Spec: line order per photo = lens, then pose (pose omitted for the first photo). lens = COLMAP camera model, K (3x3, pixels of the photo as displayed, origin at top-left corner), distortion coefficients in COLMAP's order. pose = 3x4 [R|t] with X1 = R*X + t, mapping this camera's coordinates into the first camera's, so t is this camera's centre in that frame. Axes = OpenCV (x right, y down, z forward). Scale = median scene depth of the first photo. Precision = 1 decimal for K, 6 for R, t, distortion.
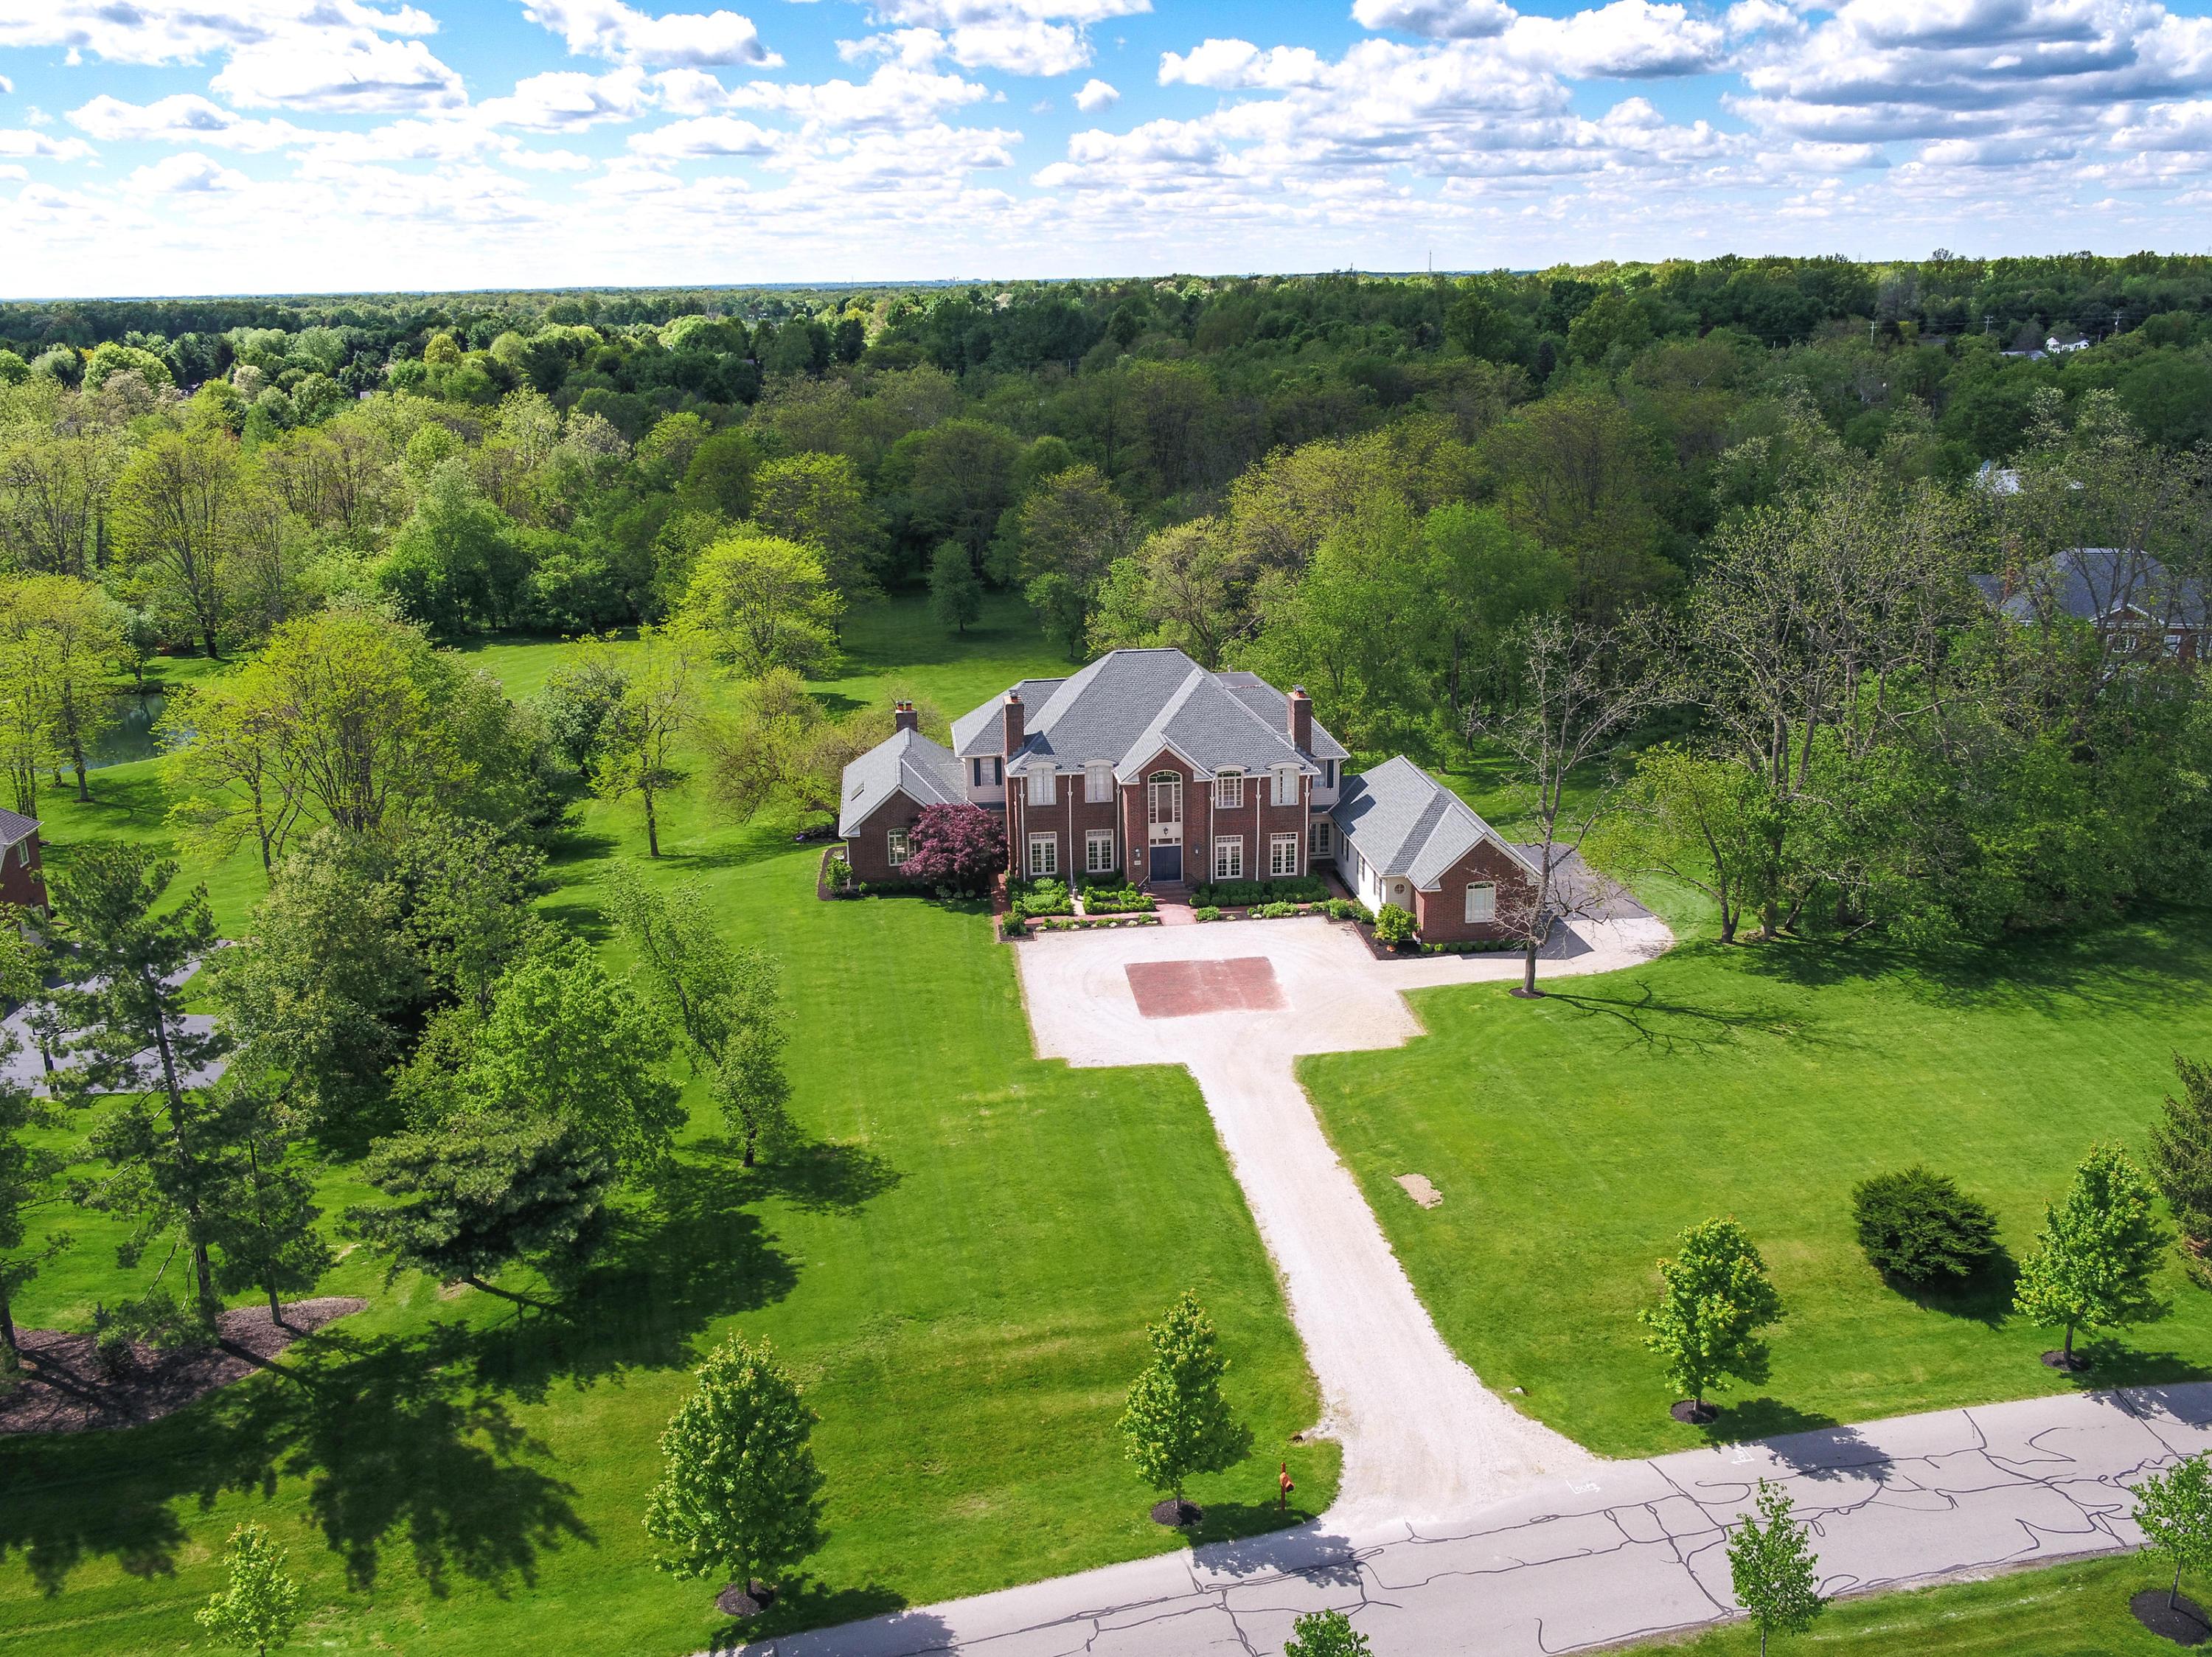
lens RADIAL K [[1884.0, 0, 1106.0], [0, 1884.0, 828.5], [0, 0, 1]] dist [-0.014152, -0.015929]
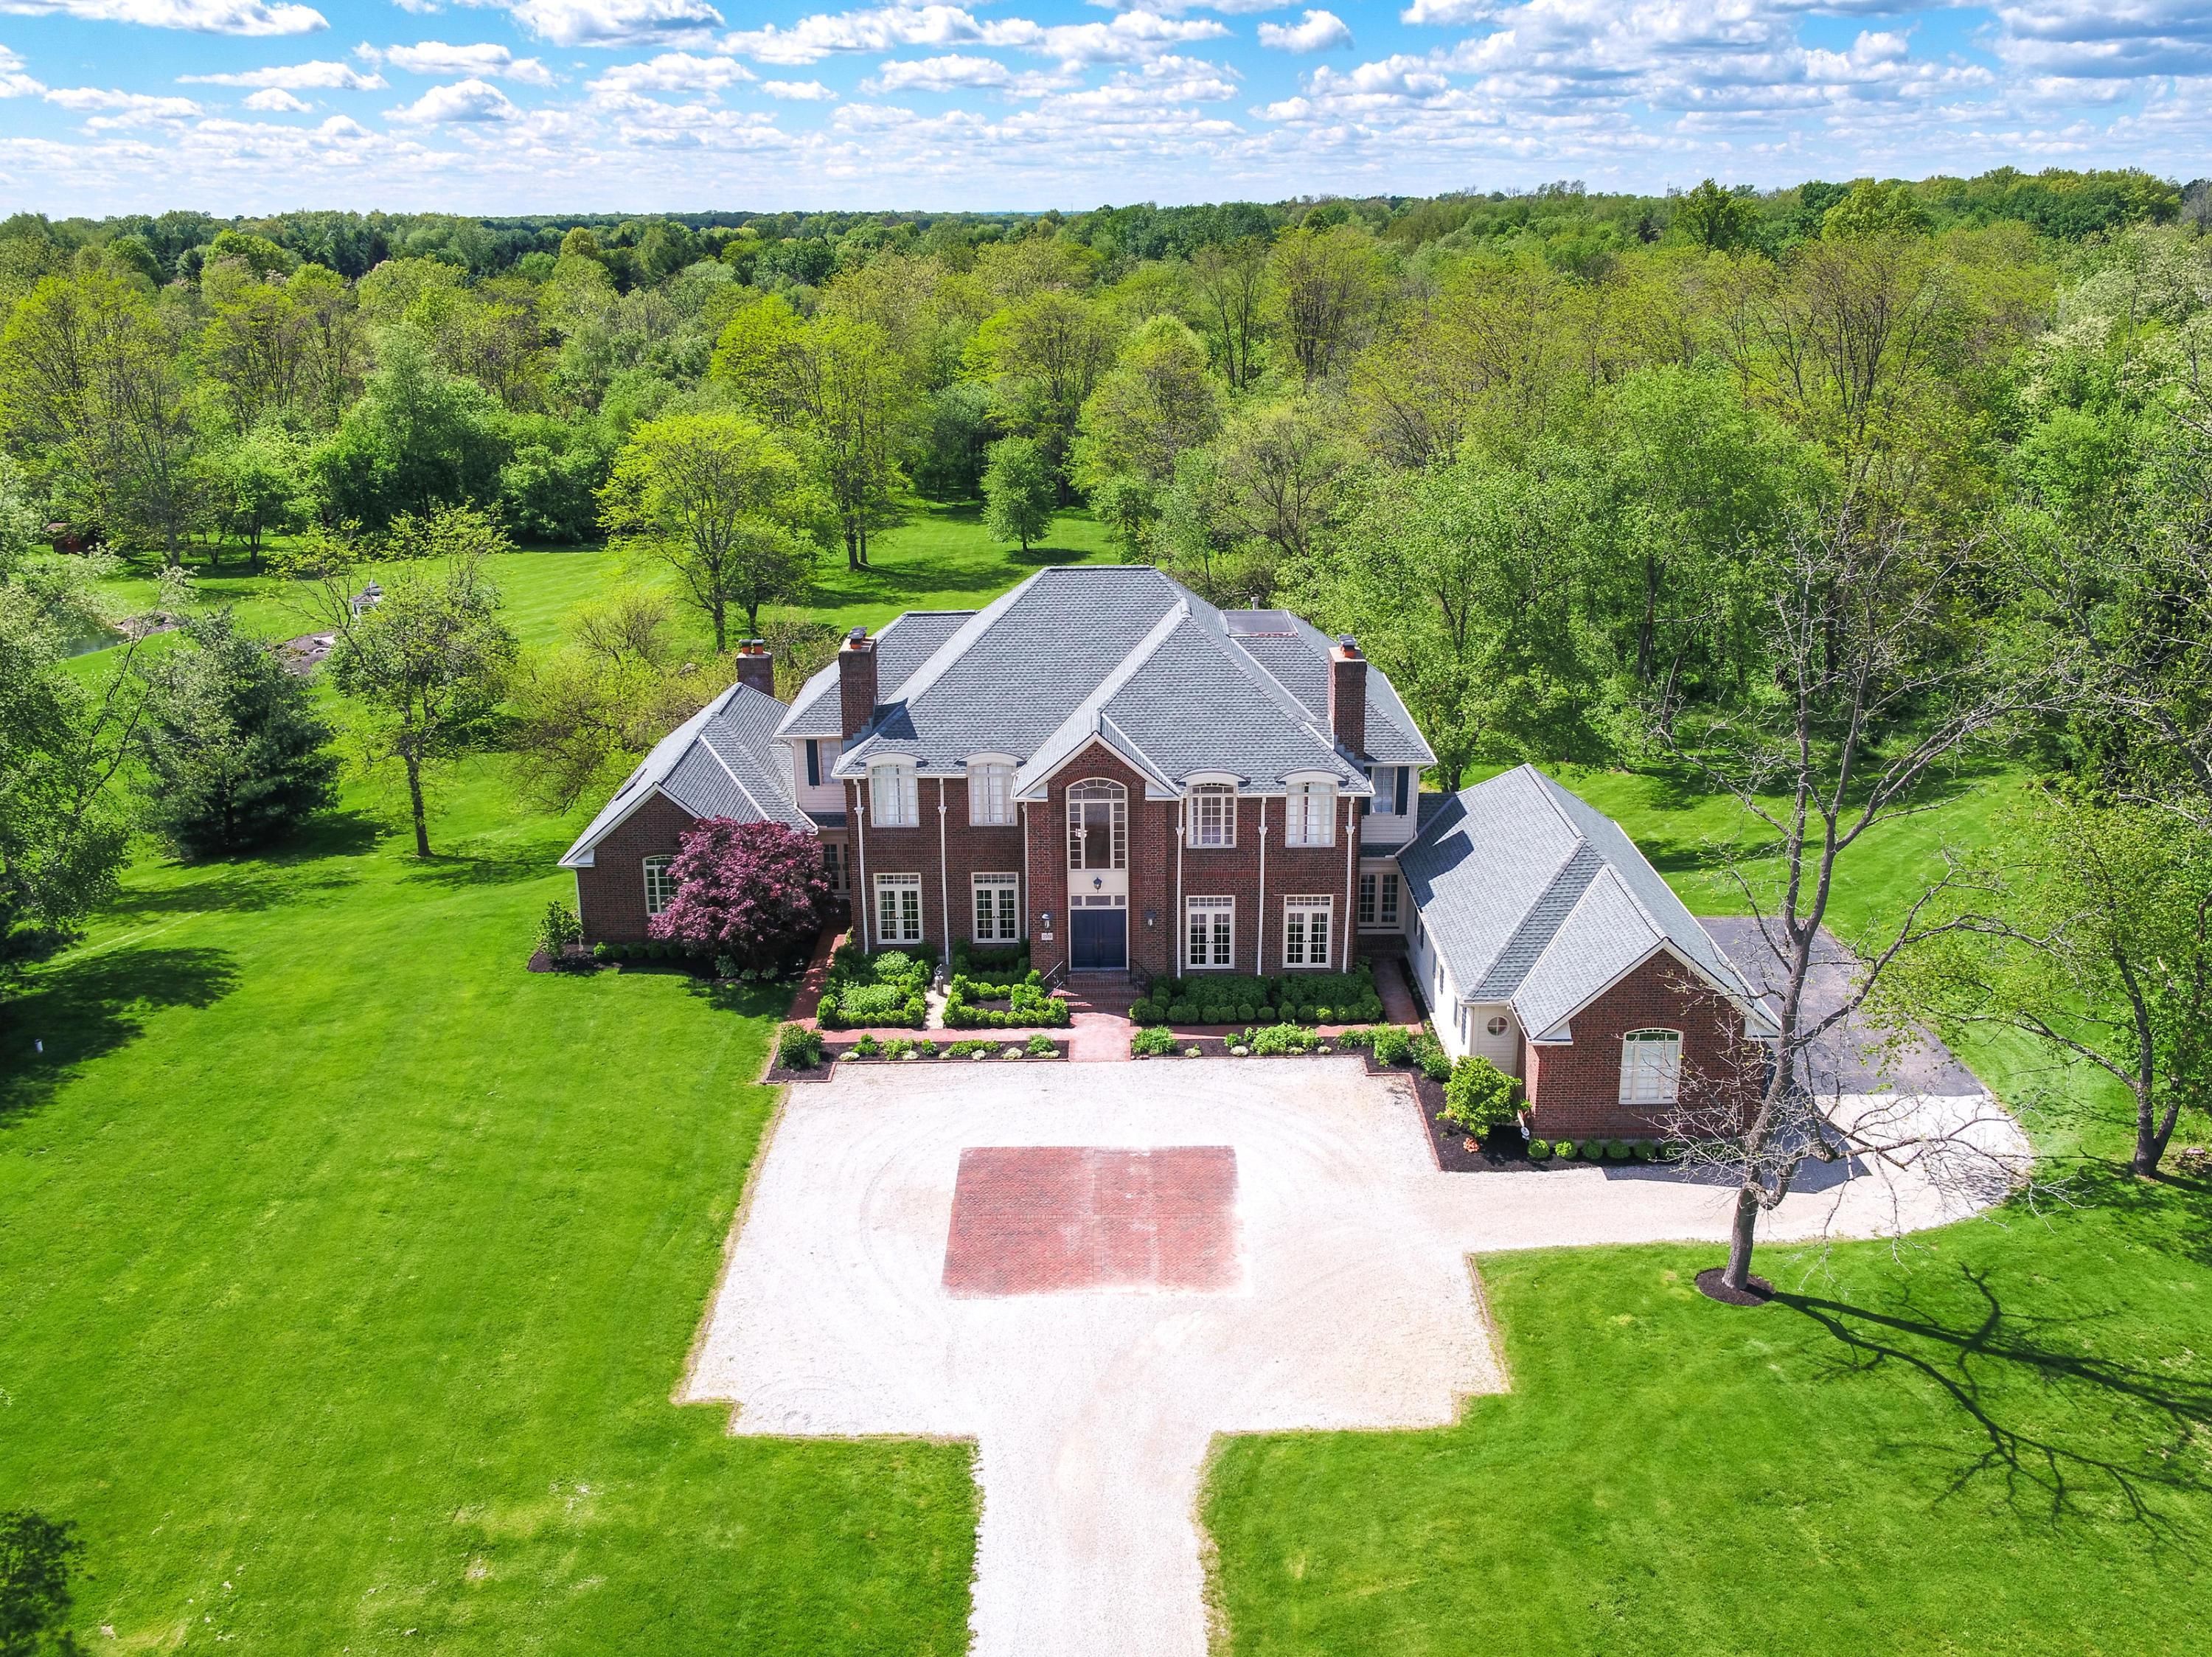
lens RADIAL K [[1884.0, 0, 1106.0], [0, 1884.0, 828.5], [0, 0, 1]] dist [-0.014152, -0.015929]
pose [[0.993564, 0.041853, -0.105256, 0.094226], [-0.038282, 0.998628, 0.035717, -0.036091], [0.106607, -0.031457, 0.993804, 0.436416]]
